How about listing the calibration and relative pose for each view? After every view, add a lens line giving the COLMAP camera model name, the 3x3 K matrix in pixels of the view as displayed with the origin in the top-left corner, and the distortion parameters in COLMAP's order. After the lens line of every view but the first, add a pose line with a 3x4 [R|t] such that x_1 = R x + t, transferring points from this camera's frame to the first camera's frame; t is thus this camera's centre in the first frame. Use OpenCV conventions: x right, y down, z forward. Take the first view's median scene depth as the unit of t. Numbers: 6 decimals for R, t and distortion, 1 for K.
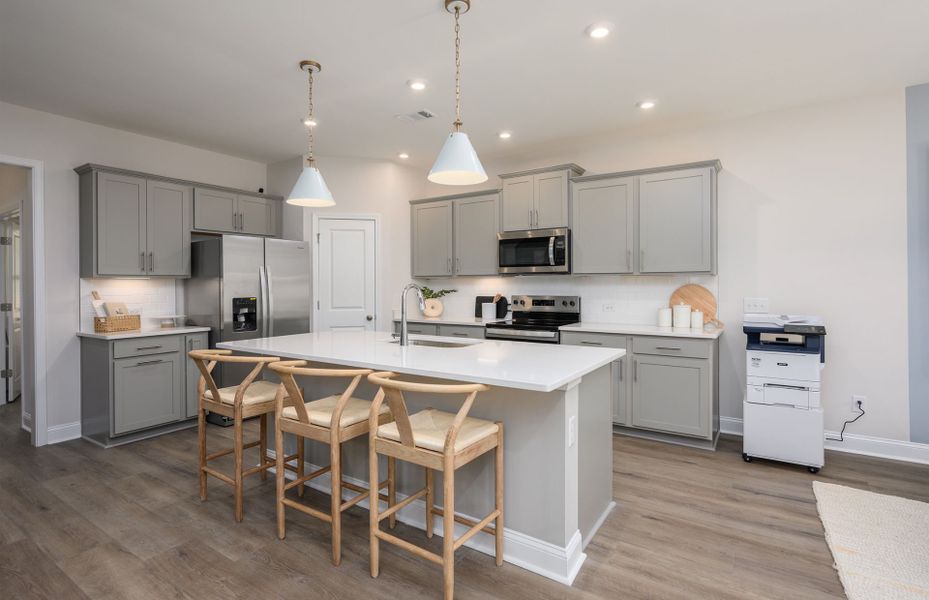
lens RADIAL K [[448.1, 0, 461.0], [0, 448.1, 287.4], [0, 0, 1]] dist [-0.003146, 0.000133]
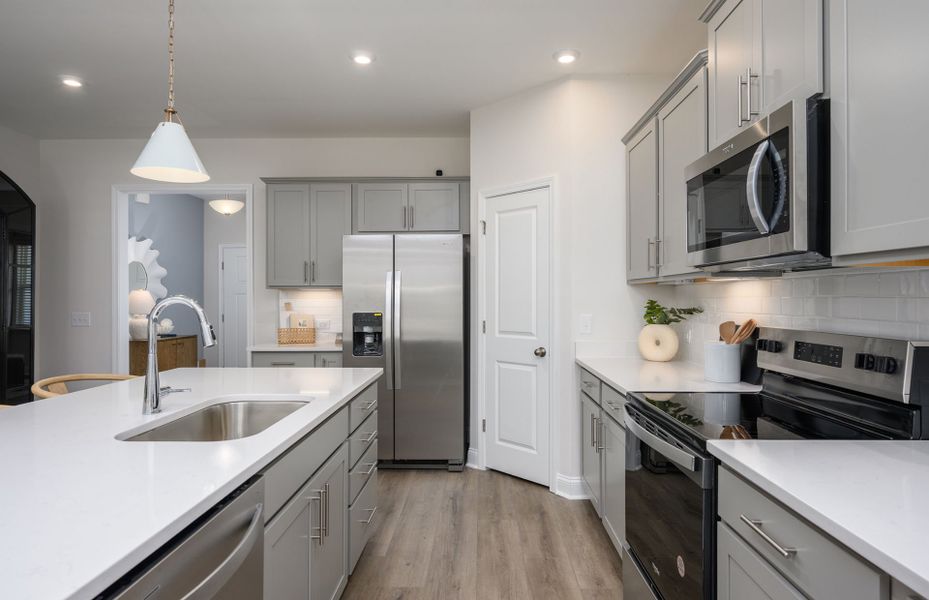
lens RADIAL K [[541.3, 0, 467.1], [0, 541.3, 296.4], [0, 0, 1]] dist [-0.000751, -0.000005]
pose [[0.545050, 0.001510, -0.838402, 0.432604], [-0.006157, 0.999979, -0.002201, -0.004940], [0.838381, 0.006362, 0.545048, 0.660325]]
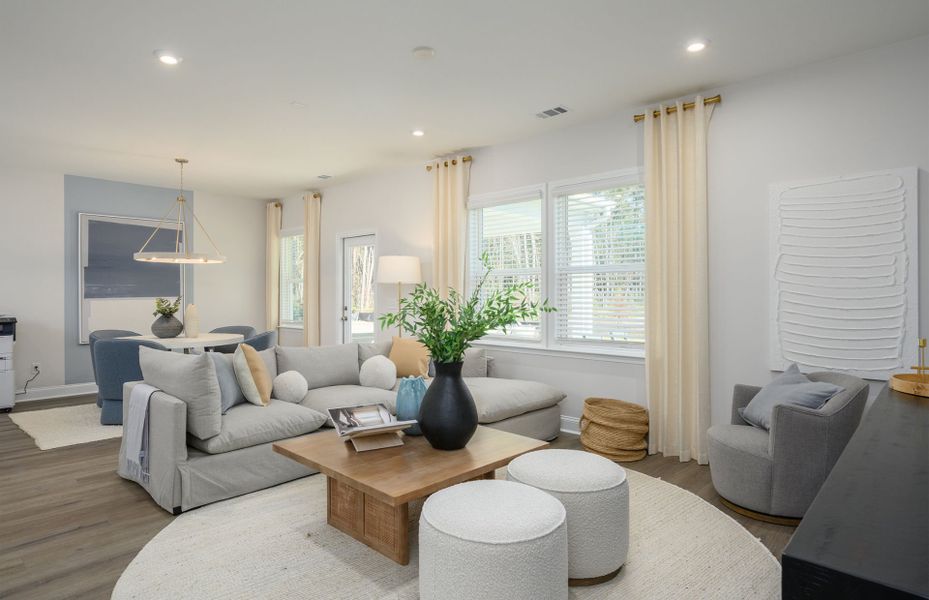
lens RADIAL K [[505.0, 0, 436.1], [0, 505.0, 290.5], [0, 0, 1]] dist [0.006625, -0.000149]
pose [[0.170064, 0.013285, 0.985343, -0.598942], [0.008281, 0.999855, -0.014910, 0.025533], [-0.985398, 0.010696, 0.169929, -0.656088]]
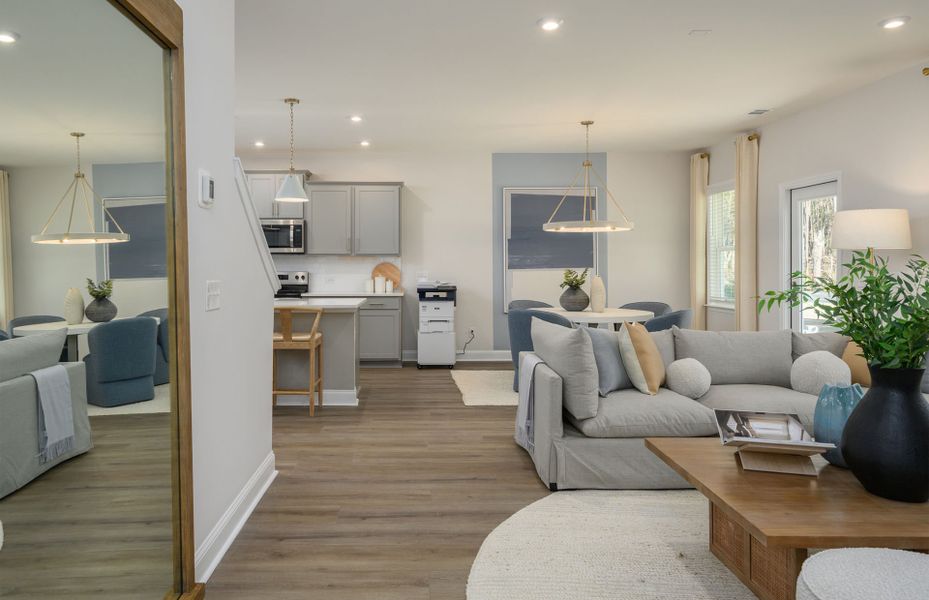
lens RADIAL K [[601.6, 0, 437.2], [0, 601.6, 262.6], [0, 0, 1]] dist [0.000046, 0.002804]
pose [[0.806737, 0.008604, 0.590848, -0.570541], [0.000563, 0.999882, -0.015328, 0.025982], [-0.590910, 0.012699, 0.806638, -0.764862]]
